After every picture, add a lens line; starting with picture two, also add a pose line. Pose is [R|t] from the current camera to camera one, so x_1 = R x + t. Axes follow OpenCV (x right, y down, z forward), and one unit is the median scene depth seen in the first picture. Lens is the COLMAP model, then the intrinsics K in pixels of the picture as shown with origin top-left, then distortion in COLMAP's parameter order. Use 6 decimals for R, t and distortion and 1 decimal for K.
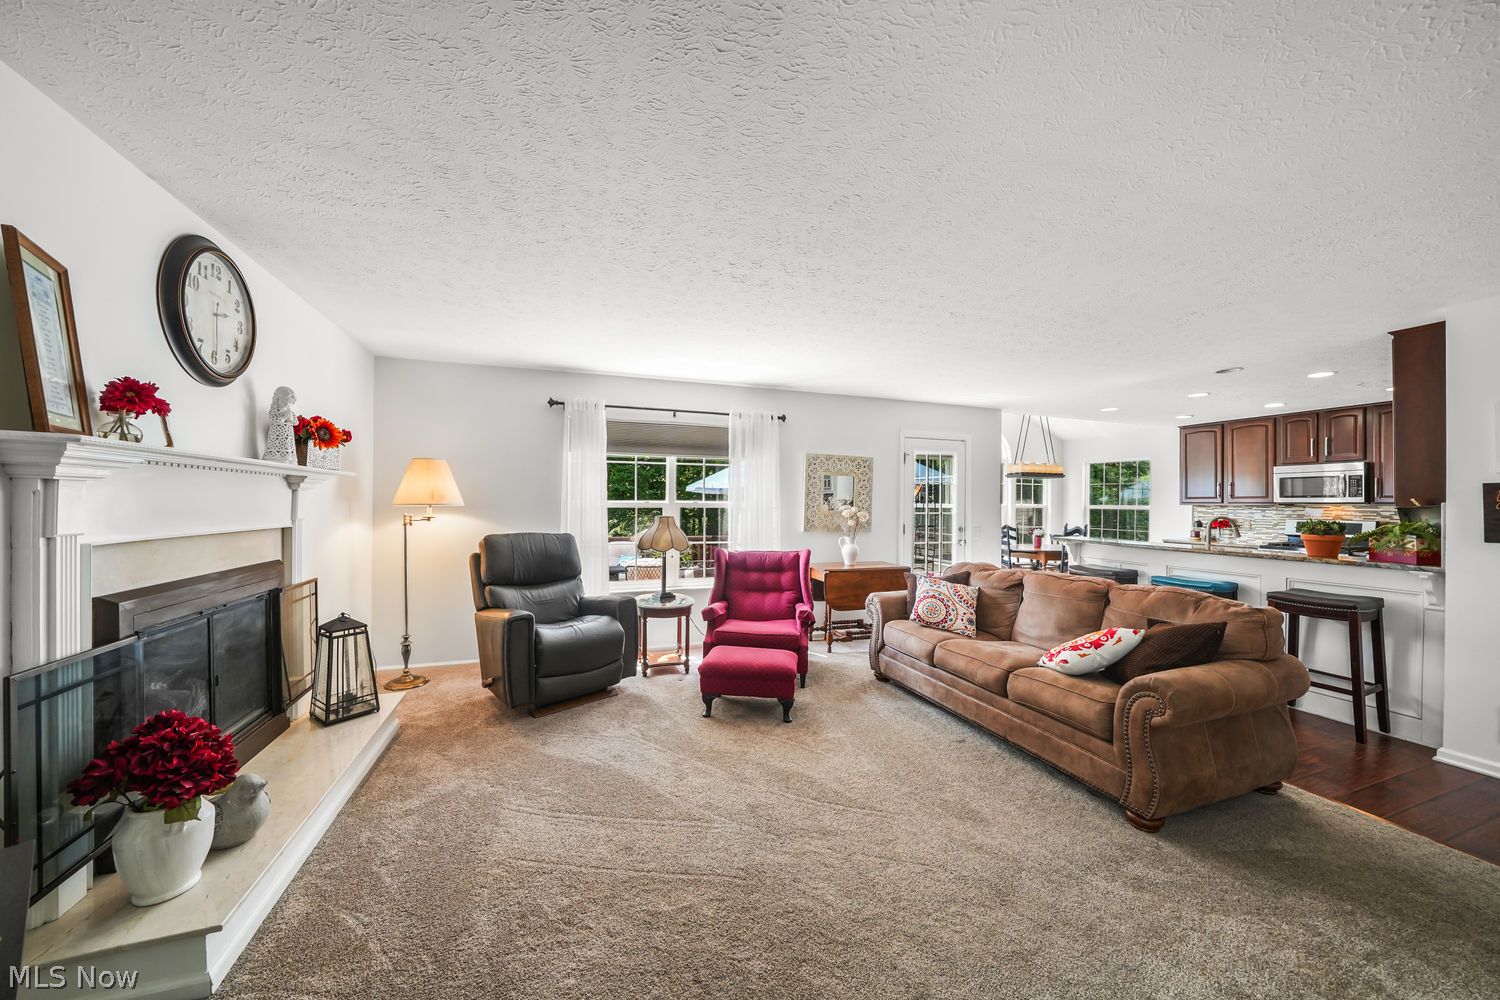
lens RADIAL K [[511.0, 0, 748.2], [0, 511.0, 503.5], [0, 0, 1]] dist [-0.006991, -0.000008]
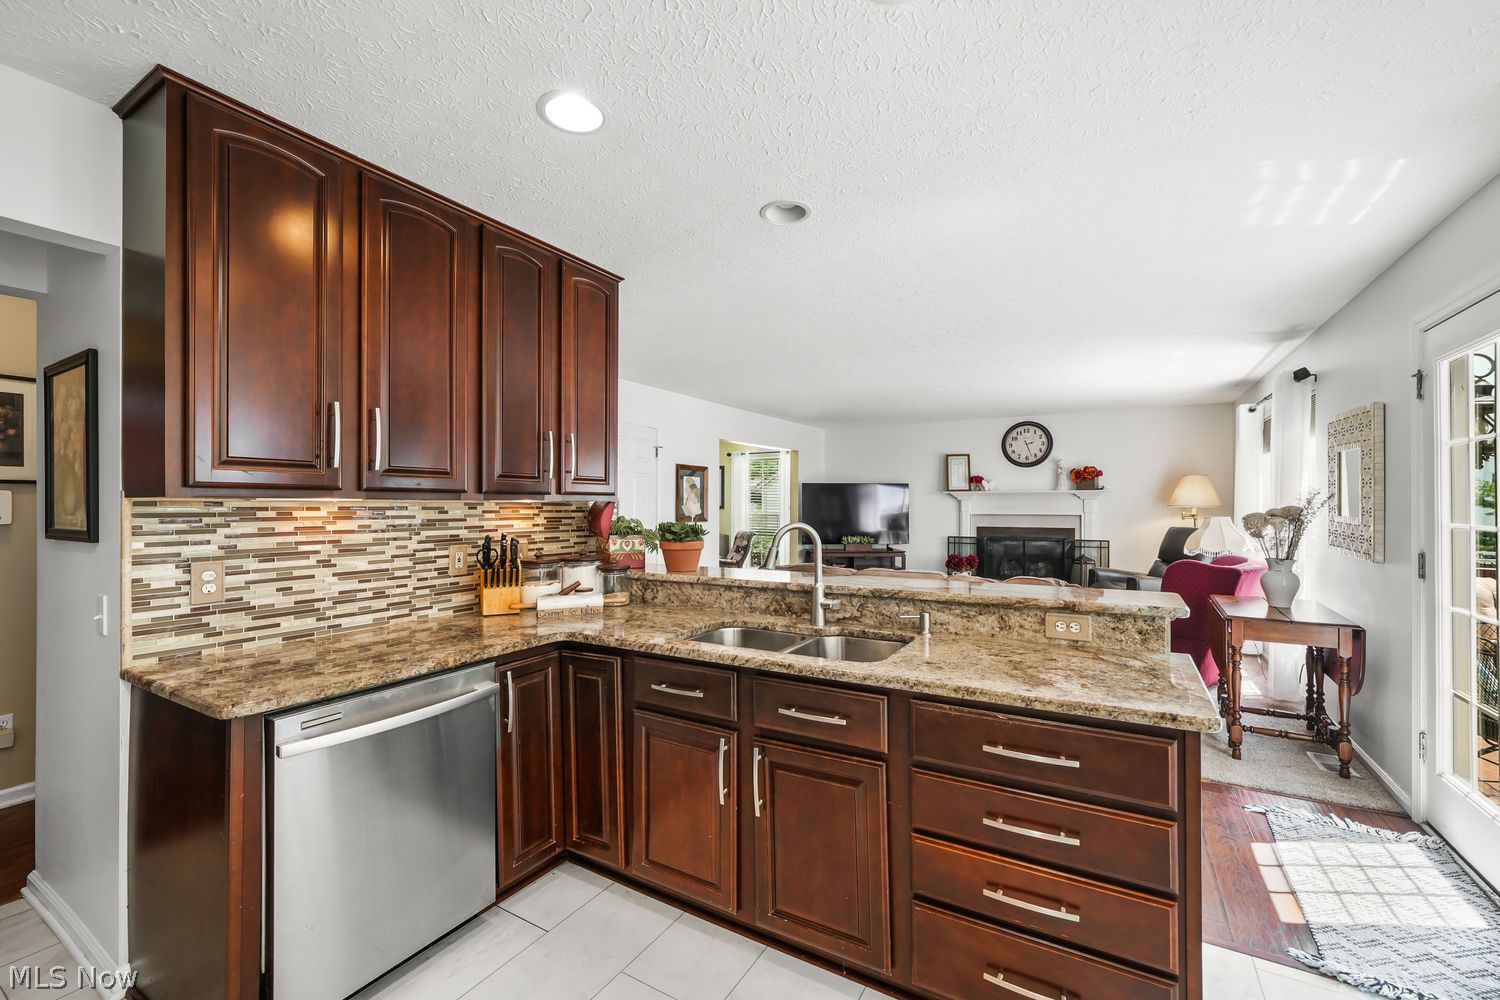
lens RADIAL K [[642.4, 0, 695.0], [0, 642.4, 505.8], [0, 0, 1]] dist [0.002866, -0.000045]
pose [[-0.808269, -0.006129, -0.588781, 2.283711], [-0.005511, 0.999981, -0.002844, 0.020376], [0.588787, 0.000946, -0.808287, 2.343968]]
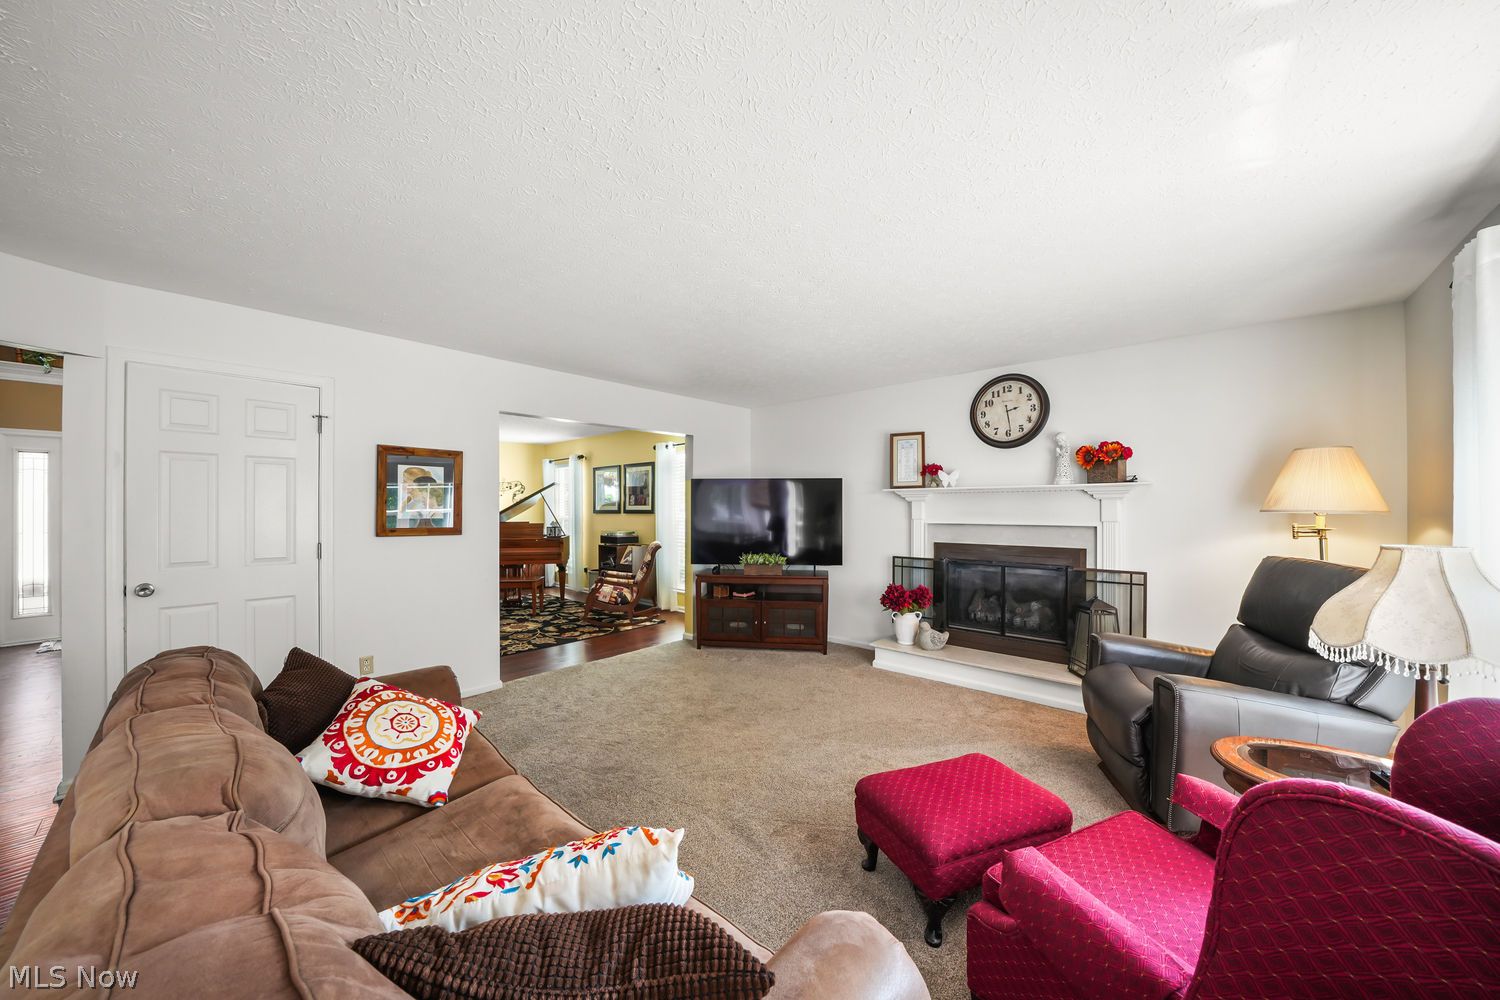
lens RADIAL K [[511.0, 0, 758.3], [0, 511.0, 507.1], [0, 0, 1]] dist [-0.006991, -0.000008]
pose [[-0.874560, -0.003681, -0.484904, 0.559446], [-0.003129, 0.999993, -0.001947, -0.001592], [0.484908, -0.000186, -0.874565, 1.751908]]
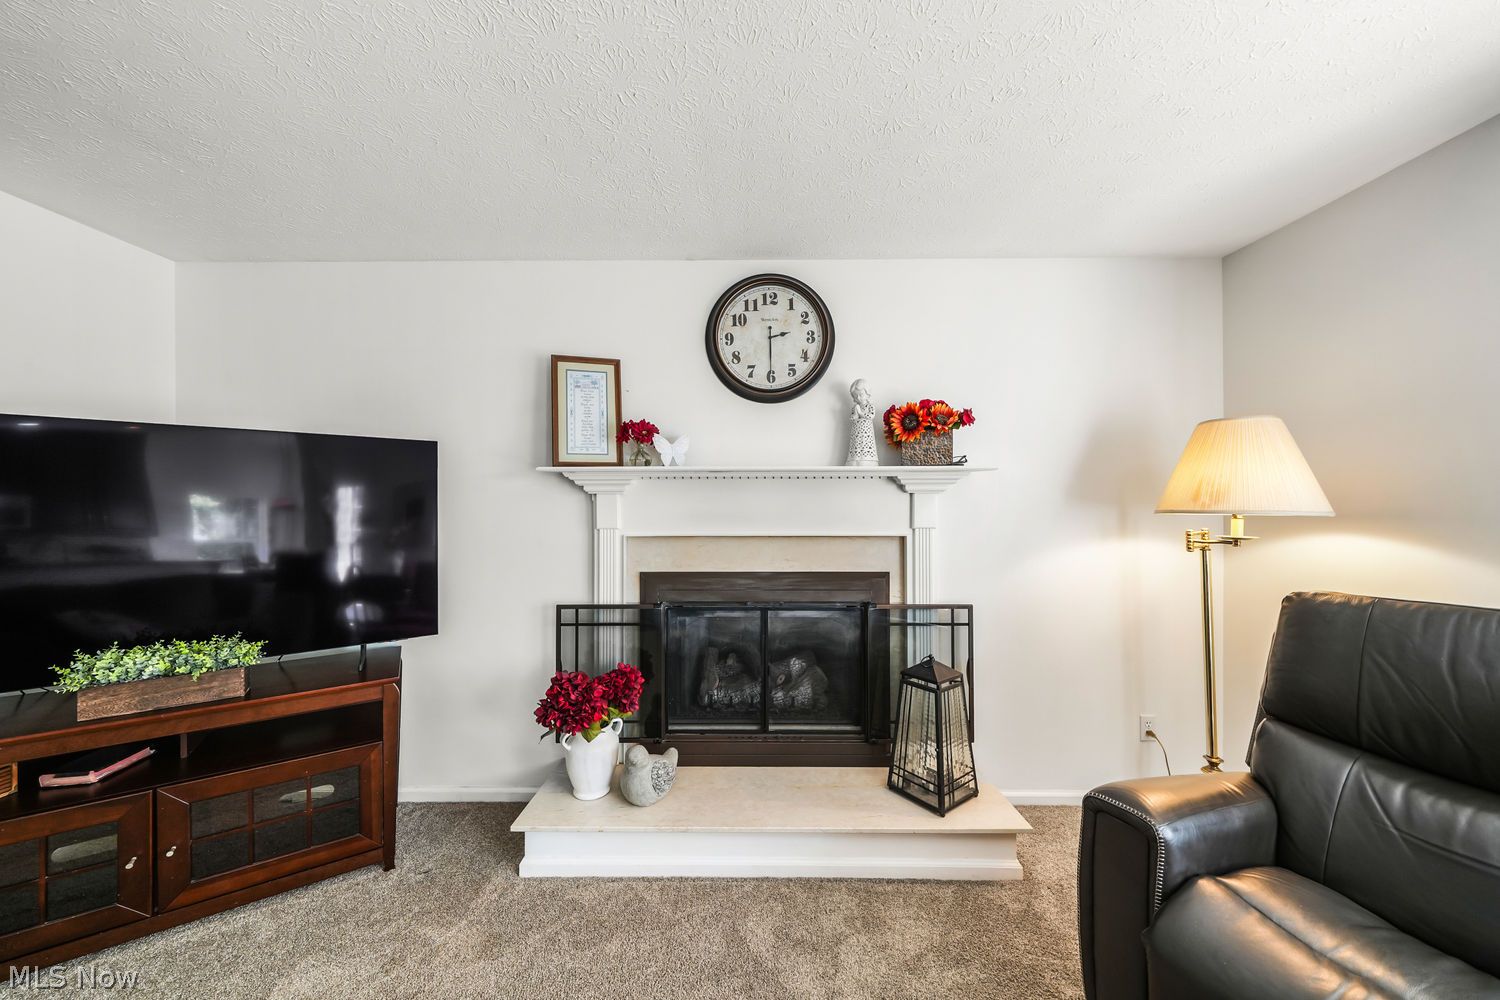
lens RADIAL K [[511.0, 0, 745.2], [0, 511.0, 502.4], [0, 0, 1]] dist [-0.006991, -0.000008]
pose [[-0.352570, -0.006576, -0.935762, 0.002919], [-0.002006, 0.999978, -0.006272, -0.005983], [0.935783, -0.000334, -0.352576, 1.050195]]
